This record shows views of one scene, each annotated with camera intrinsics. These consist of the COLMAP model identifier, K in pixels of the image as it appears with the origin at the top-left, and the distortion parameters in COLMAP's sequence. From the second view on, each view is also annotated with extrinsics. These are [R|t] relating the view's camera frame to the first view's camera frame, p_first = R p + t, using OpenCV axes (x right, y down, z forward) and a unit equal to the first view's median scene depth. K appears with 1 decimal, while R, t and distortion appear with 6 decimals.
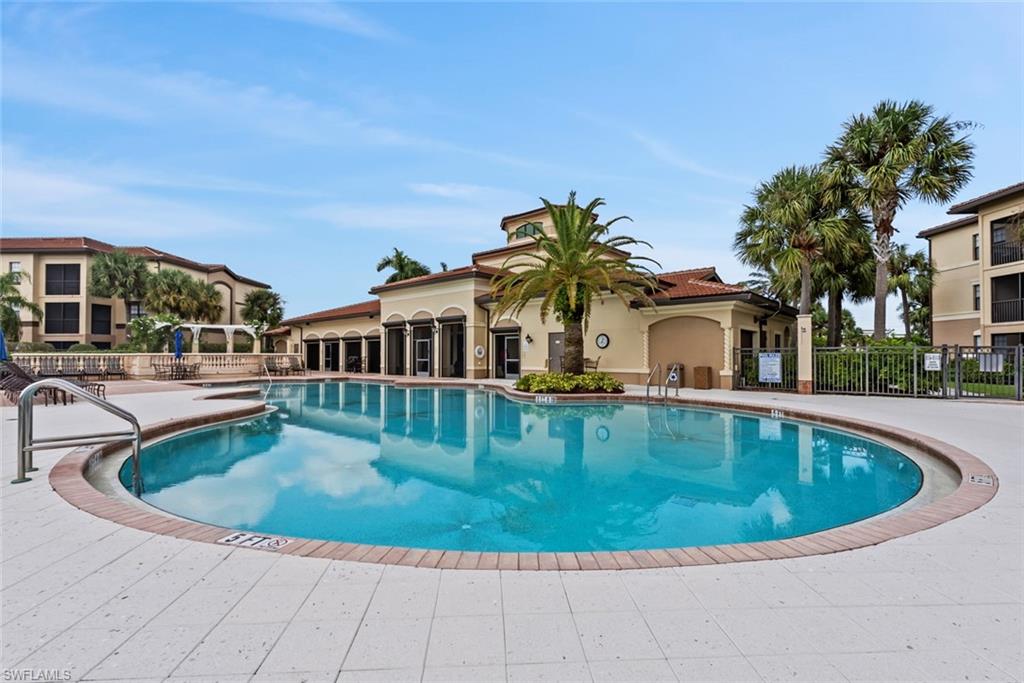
lens RADIAL K [[456.7, 0, 512.5], [0, 456.7, 338.9], [0, 0, 1]] dist [-0.002898, -0.000091]
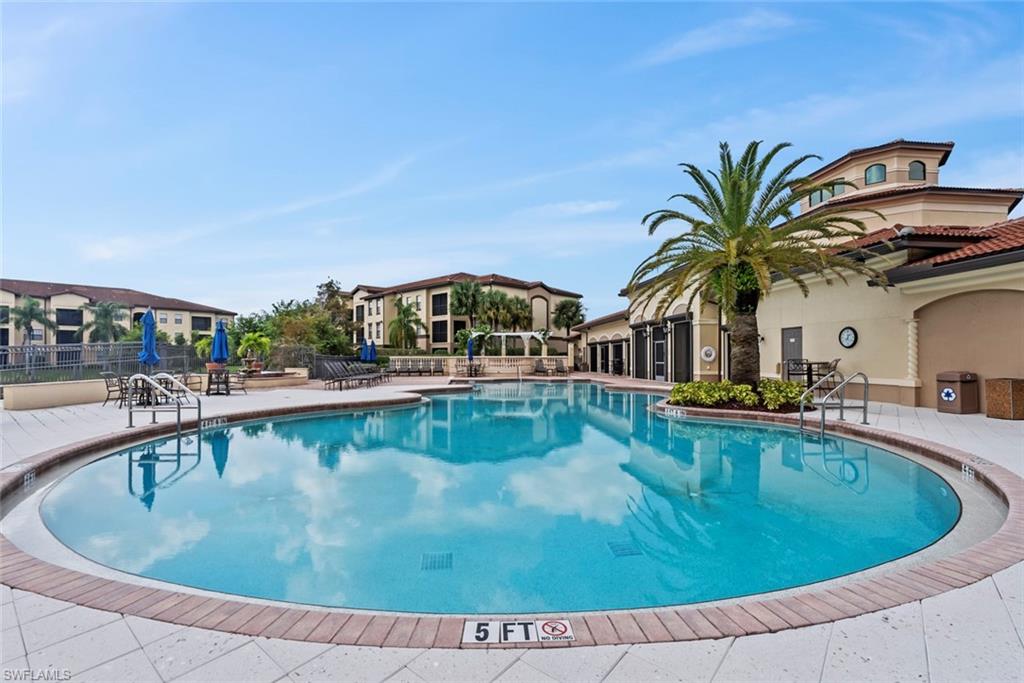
lens RADIAL K [[466.1, 0, 511.2], [0, 466.1, 345.5], [0, 0, 1]] dist [-0.000572, 0.000092]
pose [[0.734060, -0.018018, -0.678846, 0.177757], [0.024933, 0.999689, 0.000427, 0.002285], [0.678627, -0.017239, 0.734281, 0.083669]]
